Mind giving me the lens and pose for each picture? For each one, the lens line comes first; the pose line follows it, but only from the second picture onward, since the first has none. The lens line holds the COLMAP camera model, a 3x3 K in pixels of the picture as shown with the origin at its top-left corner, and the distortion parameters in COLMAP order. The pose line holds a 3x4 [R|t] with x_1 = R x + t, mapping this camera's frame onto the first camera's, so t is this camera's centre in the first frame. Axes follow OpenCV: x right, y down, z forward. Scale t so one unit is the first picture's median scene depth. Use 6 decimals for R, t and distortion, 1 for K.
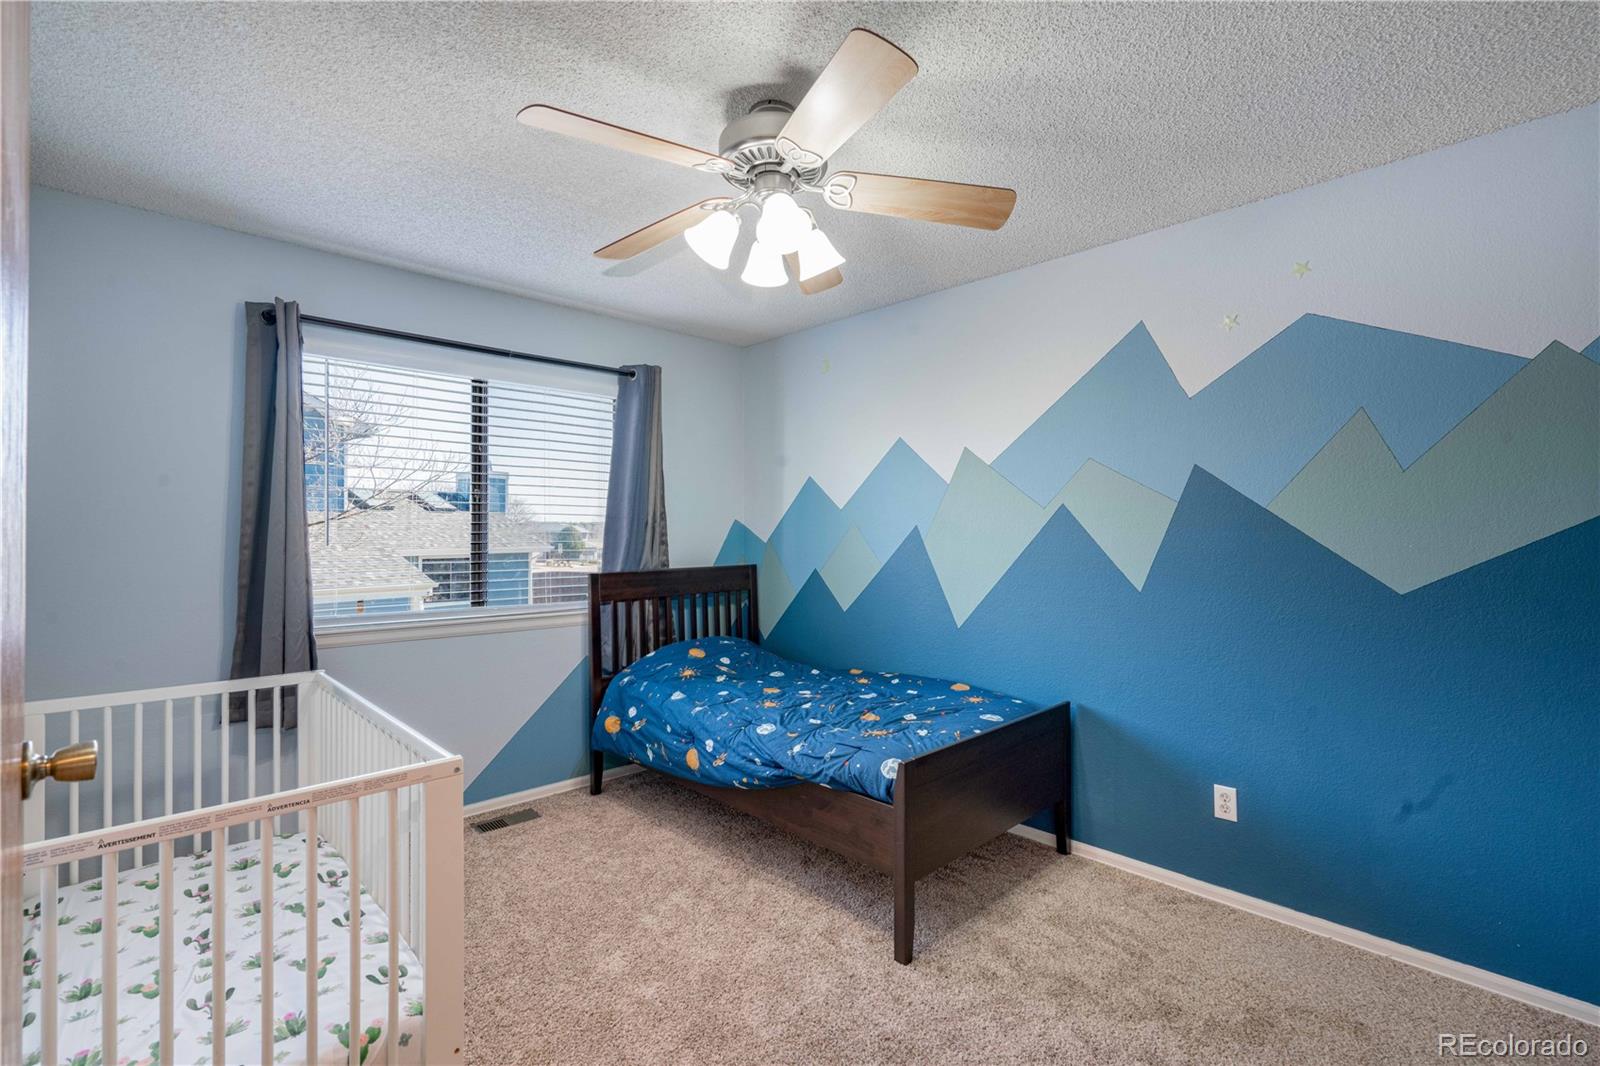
lens RADIAL K [[723.8, 0, 800.0], [0, 723.8, 533.0], [0, 0, 1]] dist [-0.001308, 0.000033]
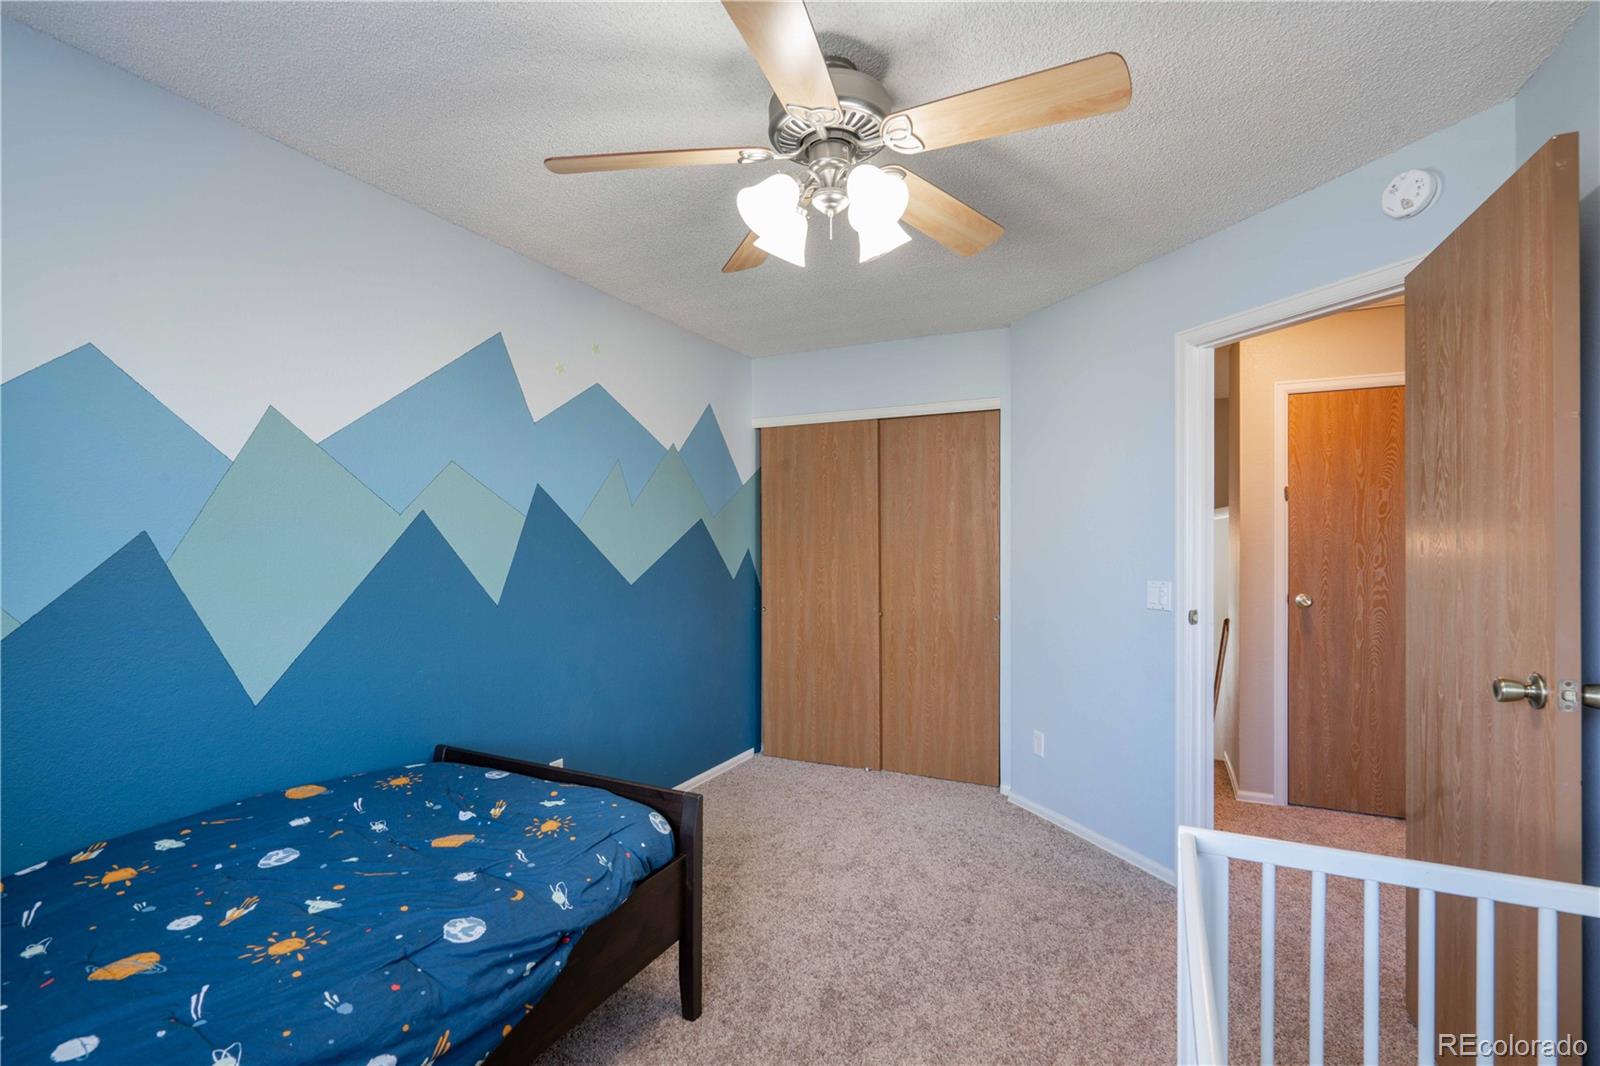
lens RADIAL K [[752.1, 0, 793.0], [0, 752.1, 546.4], [0, 0, 1]] dist [-0.005043, -0.000074]
pose [[-0.358478, 0.002933, 0.933534, -0.634555], [-0.001041, 0.999993, -0.003542, 0.004022], [-0.933538, -0.002242, -0.358472, 0.994014]]
